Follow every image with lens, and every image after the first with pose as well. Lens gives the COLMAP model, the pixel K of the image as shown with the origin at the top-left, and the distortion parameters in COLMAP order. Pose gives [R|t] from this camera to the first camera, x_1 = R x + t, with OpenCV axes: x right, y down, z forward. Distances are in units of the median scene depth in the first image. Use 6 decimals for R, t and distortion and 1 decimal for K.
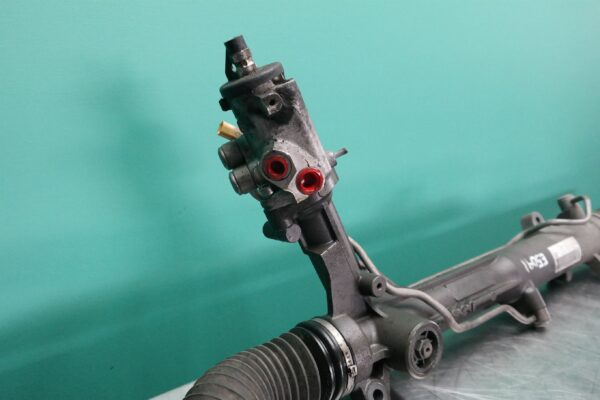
lens RADIAL K [[486.5, 0, 297.5], [0, 486.5, 202.5], [0, 0, 1]] dist [0.035547, 0.004102]
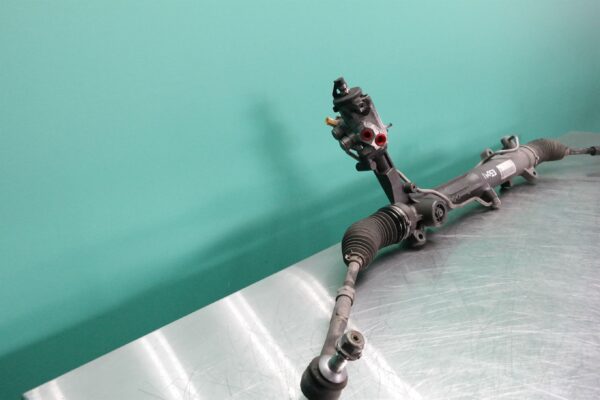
lens RADIAL K [[486.5, 0, 301.8], [0, 486.5, 197.7], [0, 0, 1]] dist [0.035547, 0.004102]
pose [[0.990092, -0.129437, 0.054437, -0.428147], [0.128133, 0.991394, 0.026814, 0.099136], [-0.057439, -0.019573, 0.998157, -1.050110]]
